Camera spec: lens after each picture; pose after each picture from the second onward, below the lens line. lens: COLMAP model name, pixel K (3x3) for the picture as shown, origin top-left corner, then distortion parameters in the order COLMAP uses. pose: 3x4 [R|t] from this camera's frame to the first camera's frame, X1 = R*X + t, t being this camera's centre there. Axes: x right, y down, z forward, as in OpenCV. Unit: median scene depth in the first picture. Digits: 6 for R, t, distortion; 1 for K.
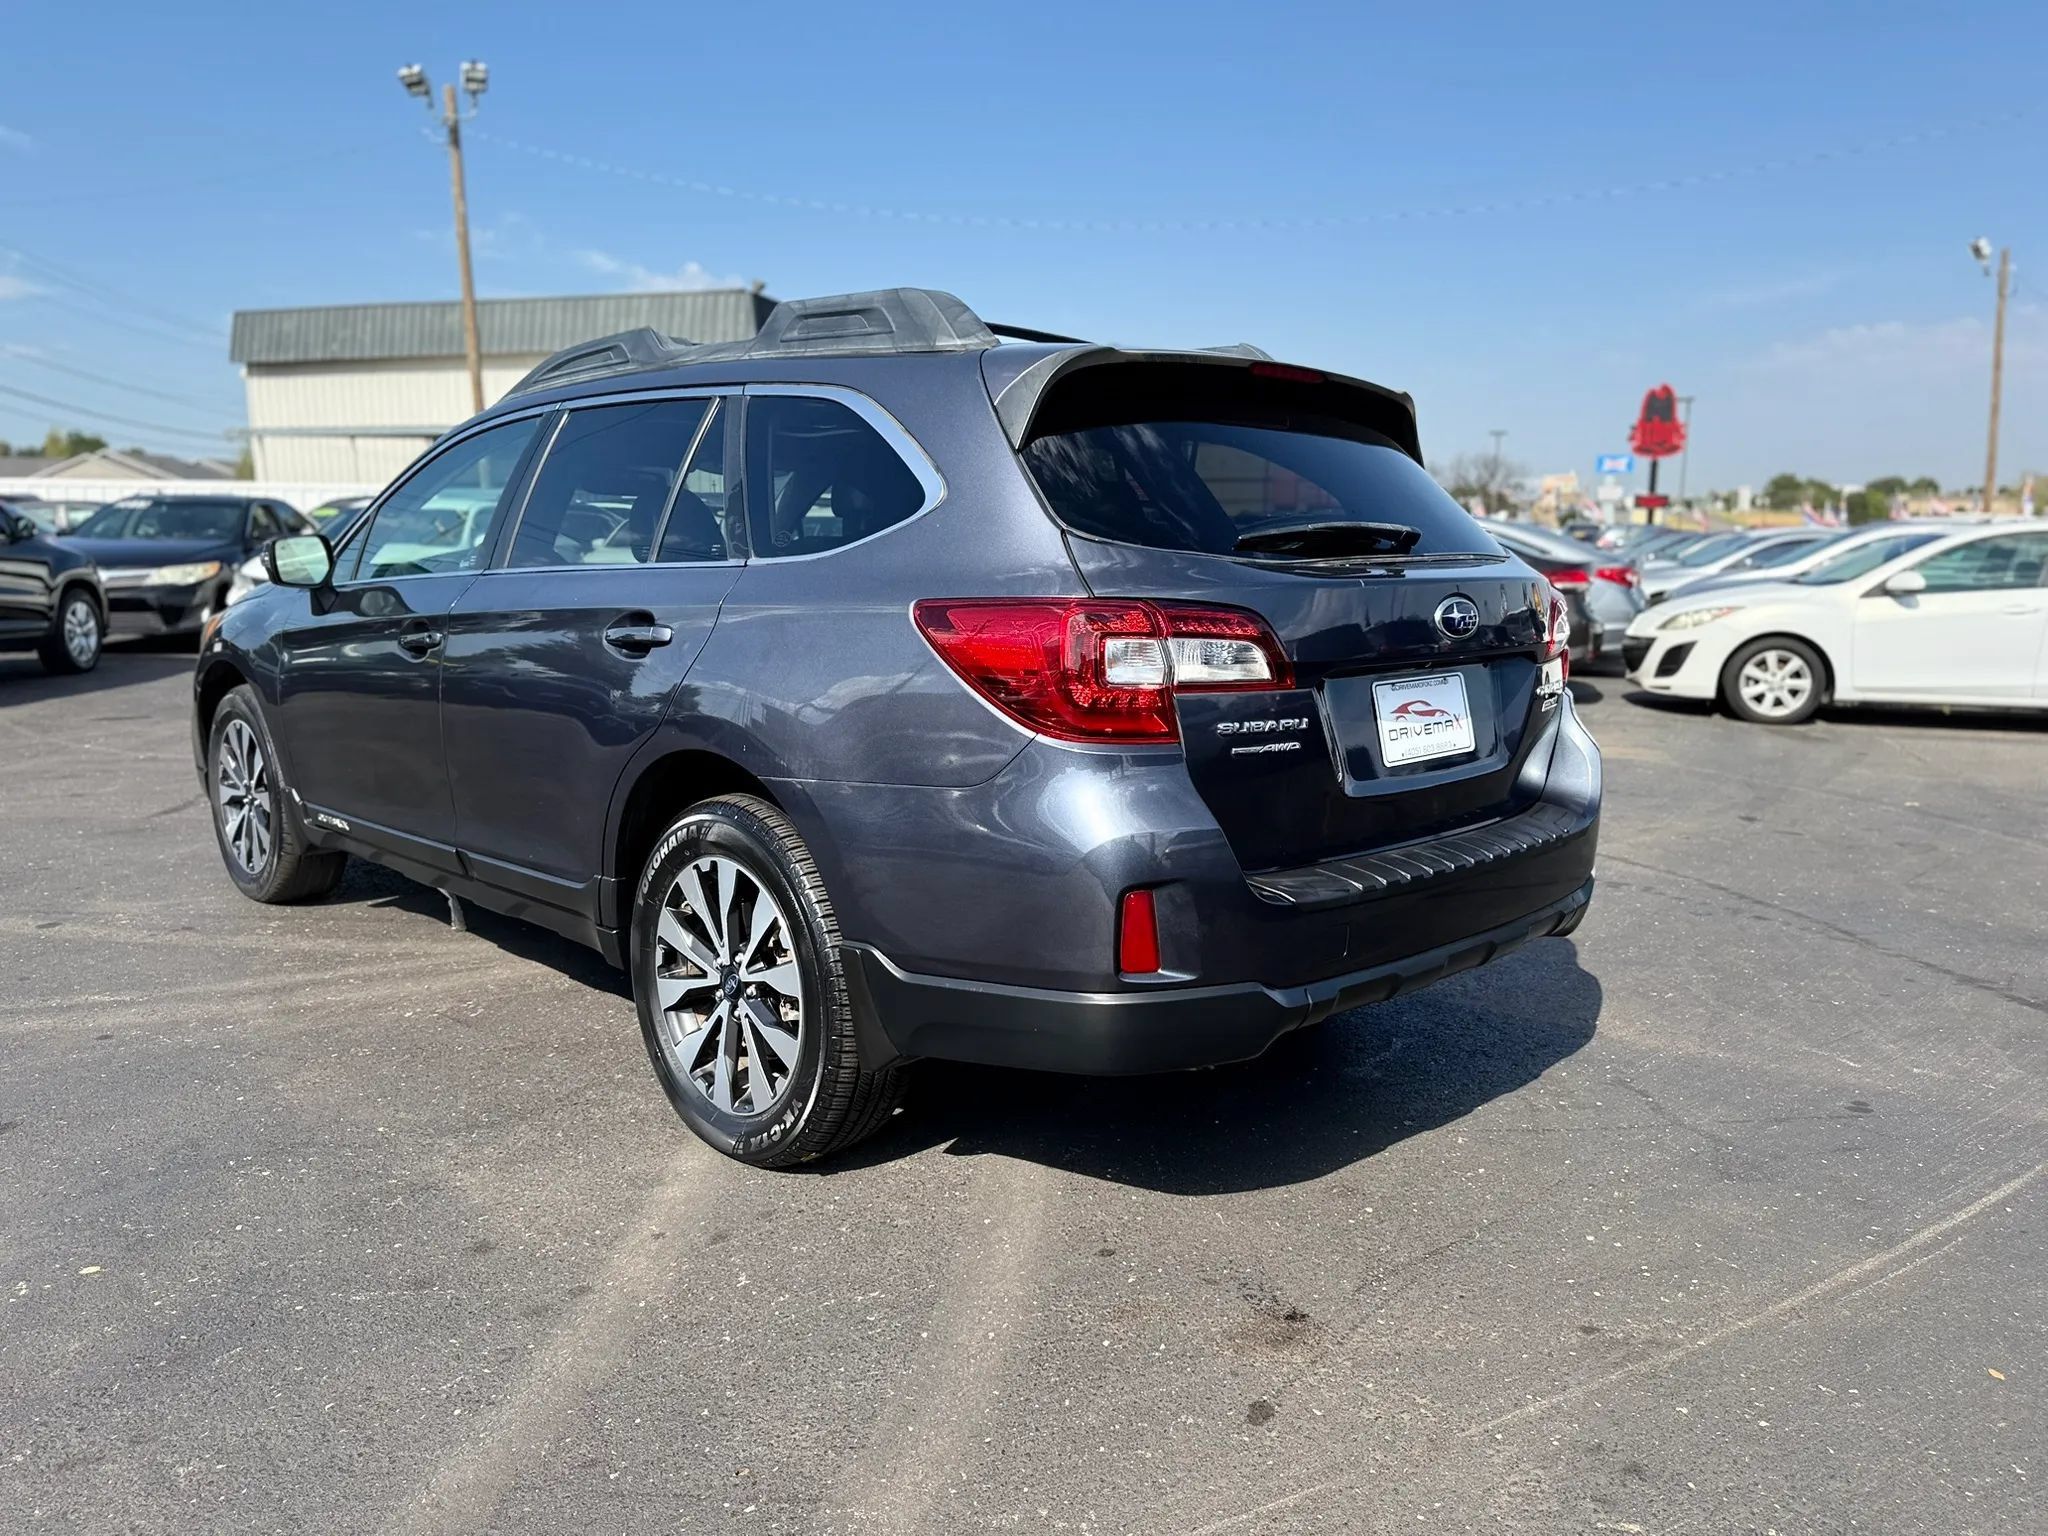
lens RADIAL K [[1461.4, 0, 1011.8], [0, 1461.4, 773.1], [0, 0, 1]] dist [0.026339, -0.030975]
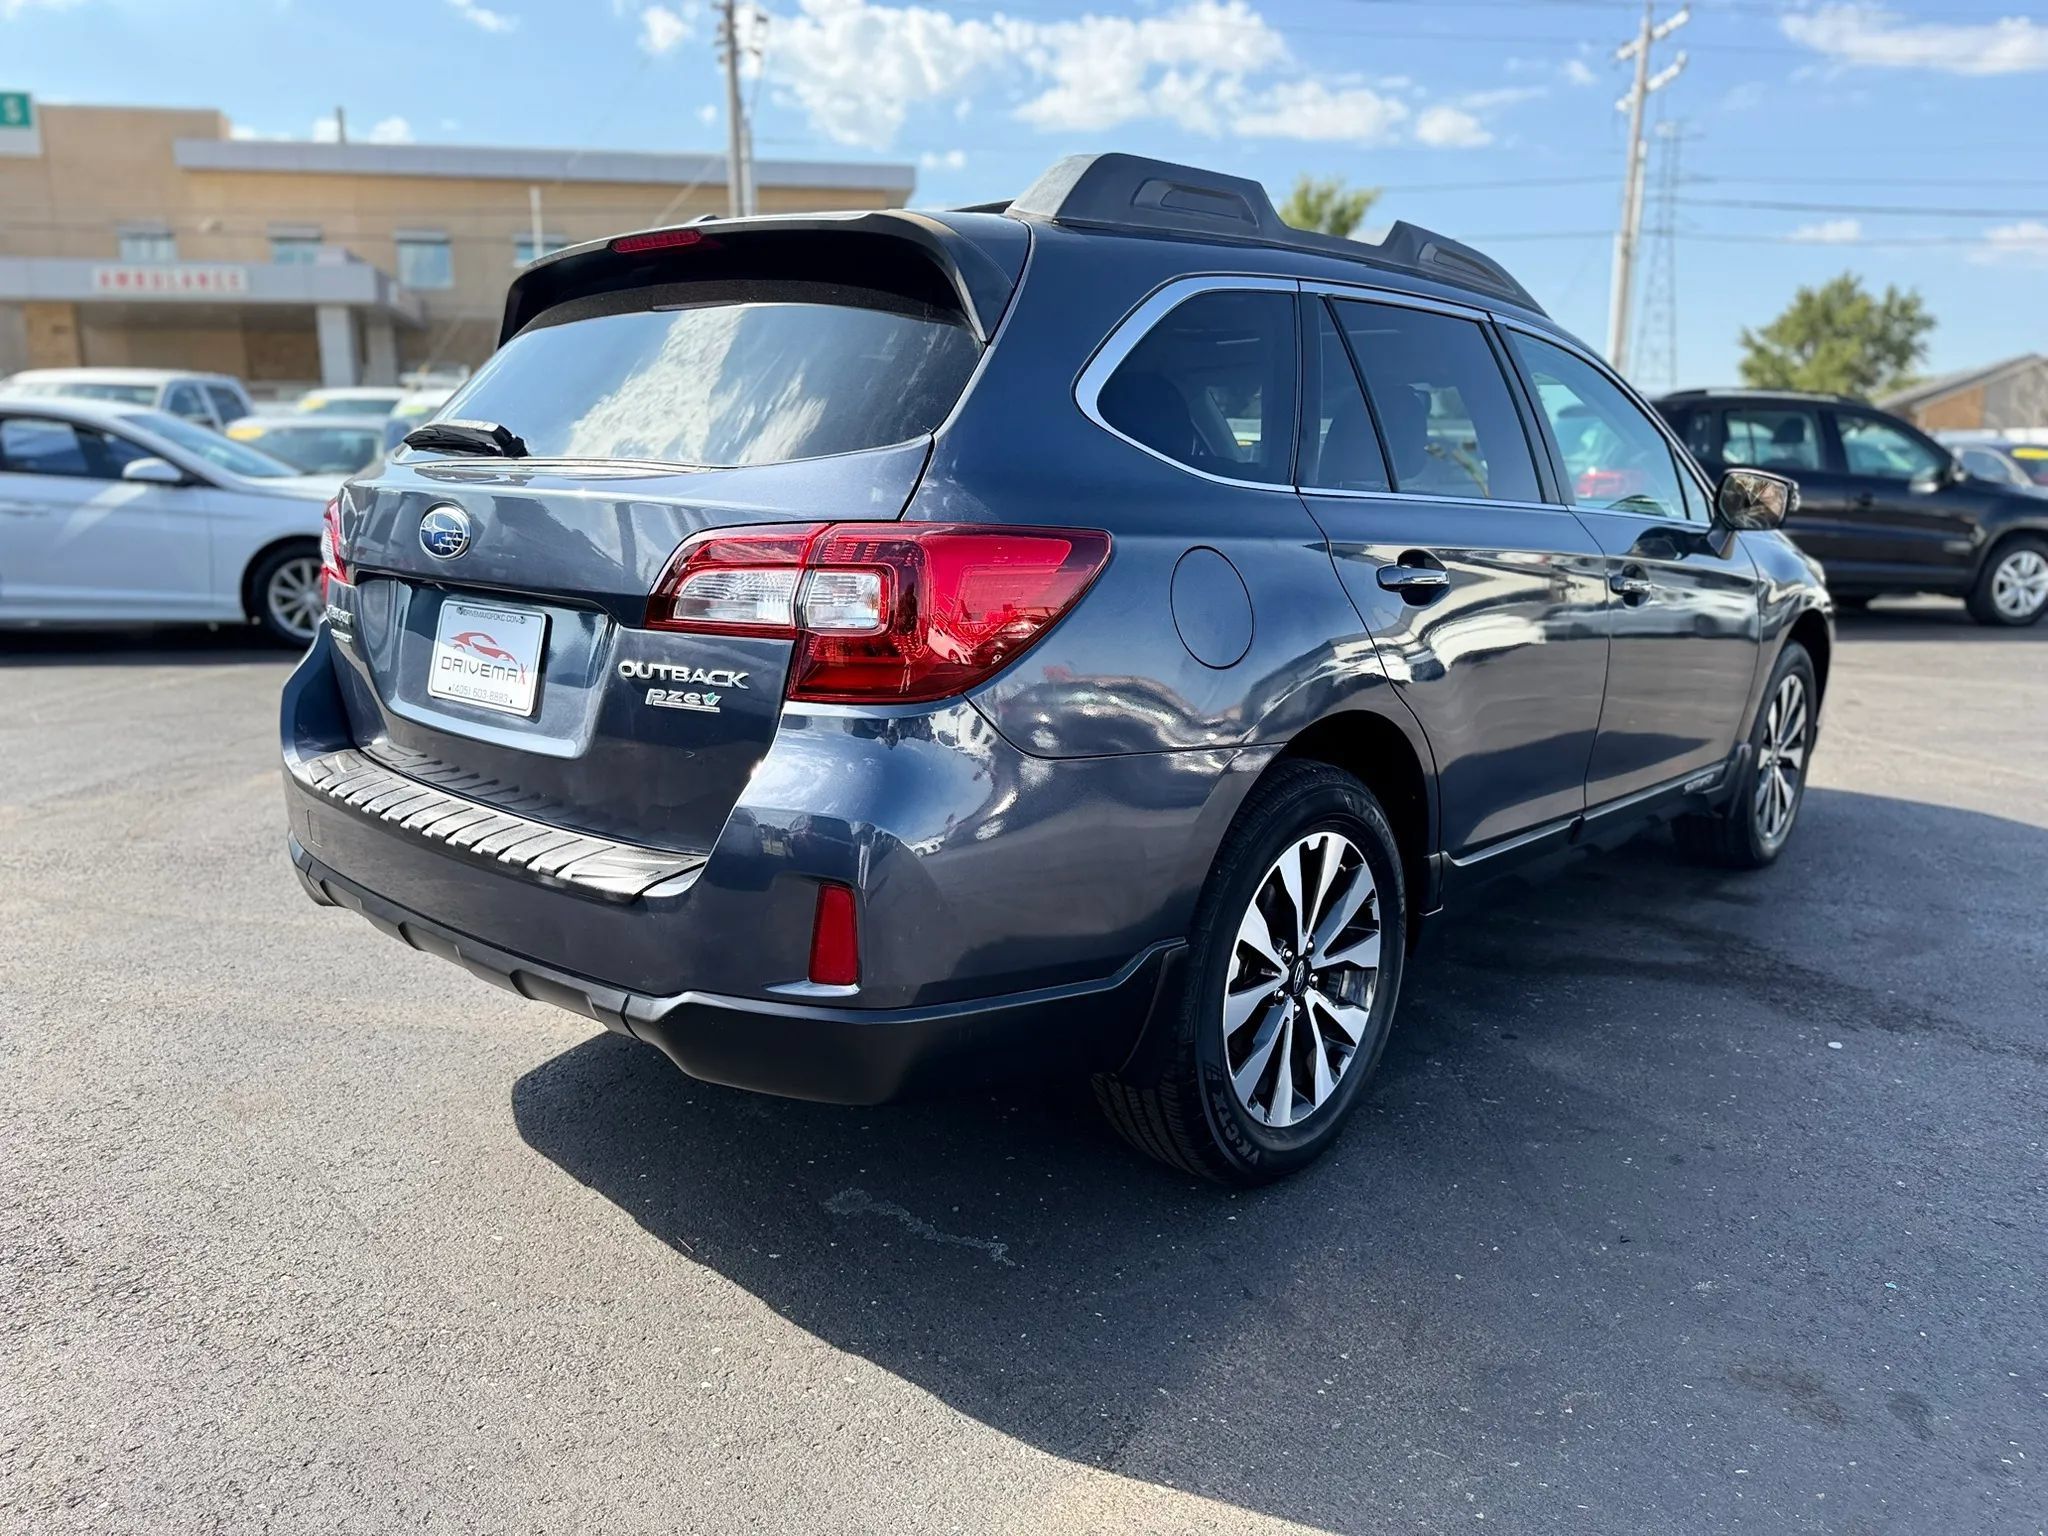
lens RADIAL K [[1461.4, 0, 1019.4], [0, 1461.4, 766.5], [0, 0, 1]] dist [0.026339, -0.030975]
pose [[0.058907, 0.193793, -0.979272, 0.866275], [-0.170765, 0.968473, 0.181384, -0.138266], [0.983549, 0.156541, 0.090143, 0.946858]]
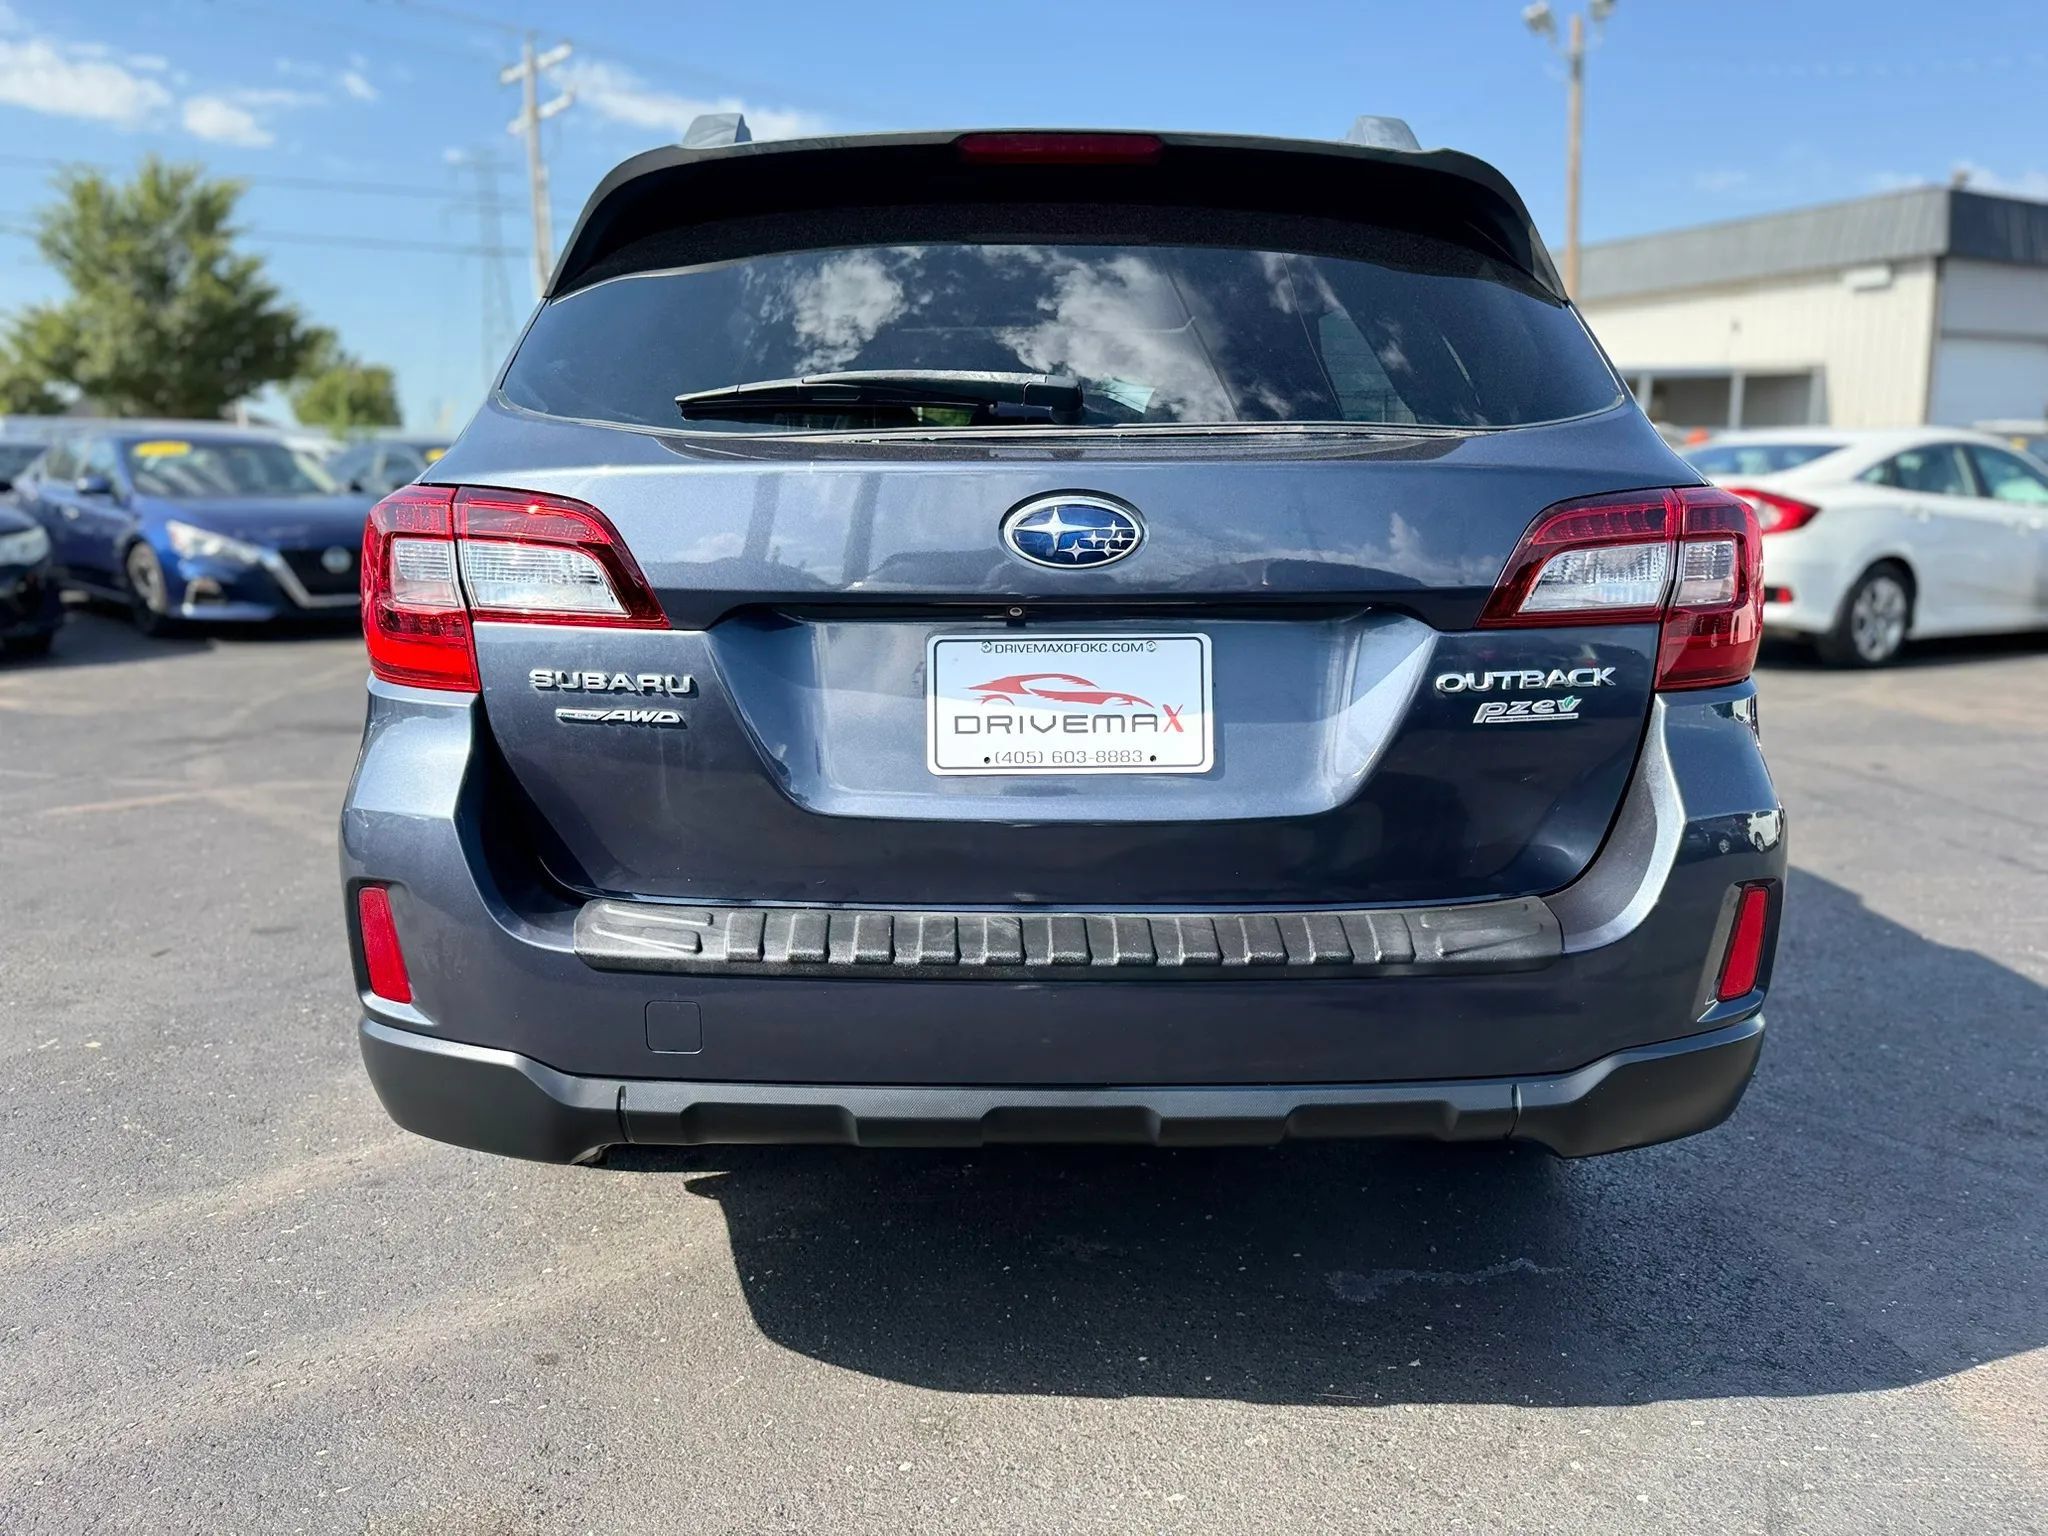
lens RADIAL K [[1461.4, 0, 1028.4], [0, 1461.4, 769.8], [0, 0, 1]] dist [0.026339, -0.030975]
pose [[0.719055, 0.119471, -0.684607, 0.517859], [-0.101158, 0.992614, 0.066973, -0.037851], [0.687552, 0.021097, 0.725829, 0.431538]]
